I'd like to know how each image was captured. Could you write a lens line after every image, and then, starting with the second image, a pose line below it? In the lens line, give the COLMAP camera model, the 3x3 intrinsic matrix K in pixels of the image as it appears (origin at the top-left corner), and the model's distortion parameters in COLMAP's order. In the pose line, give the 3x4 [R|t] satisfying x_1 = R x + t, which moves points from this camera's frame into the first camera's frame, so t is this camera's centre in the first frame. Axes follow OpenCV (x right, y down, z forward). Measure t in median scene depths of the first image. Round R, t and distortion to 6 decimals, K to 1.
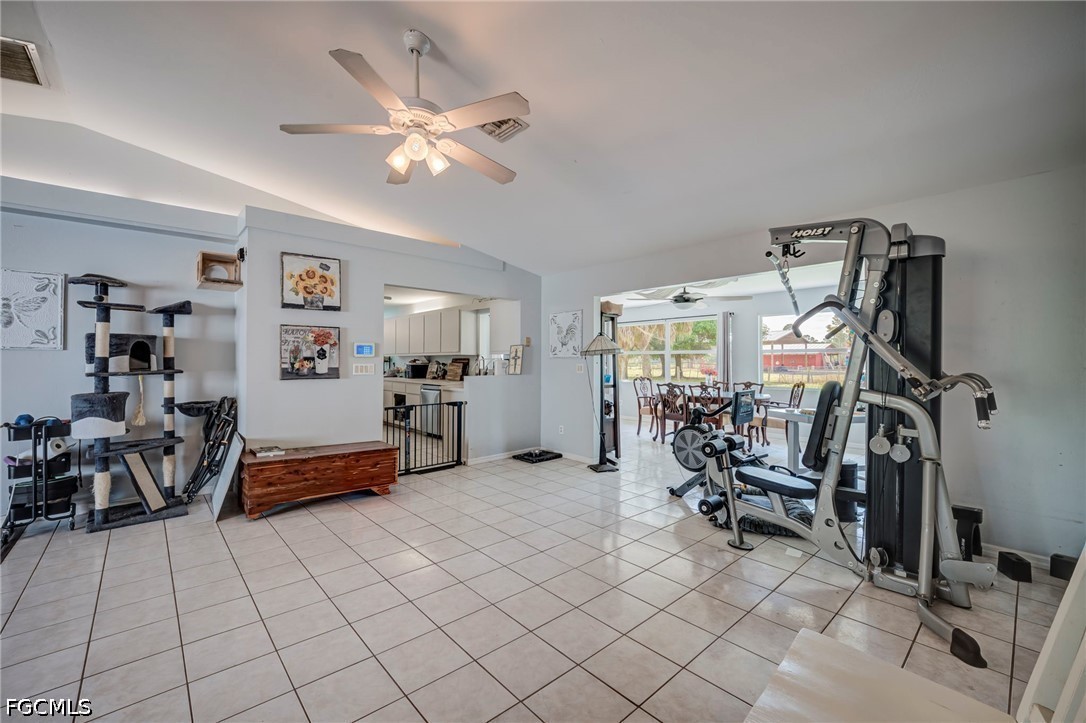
lens RADIAL K [[458.4, 0, 528.1], [0, 458.4, 359.0], [0, 0, 1]] dist [-0.000475, -0.000232]
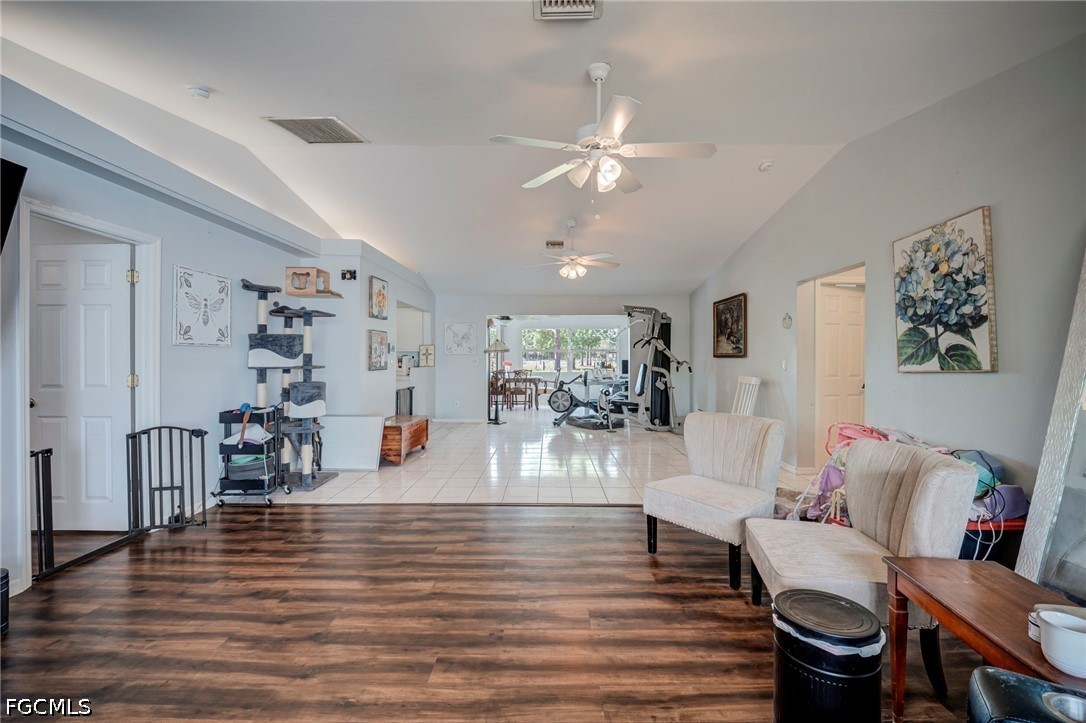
lens RADIAL K [[474.2, 0, 545.7], [0, 474.2, 356.8], [0, 0, 1]] dist [-0.002139, -0.000166]
pose [[0.655375, -0.000158, 0.755304, -1.222732], [-0.002171, 0.999995, 0.002092, 0.000599], [-0.755301, -0.003011, 0.655371, -0.287777]]
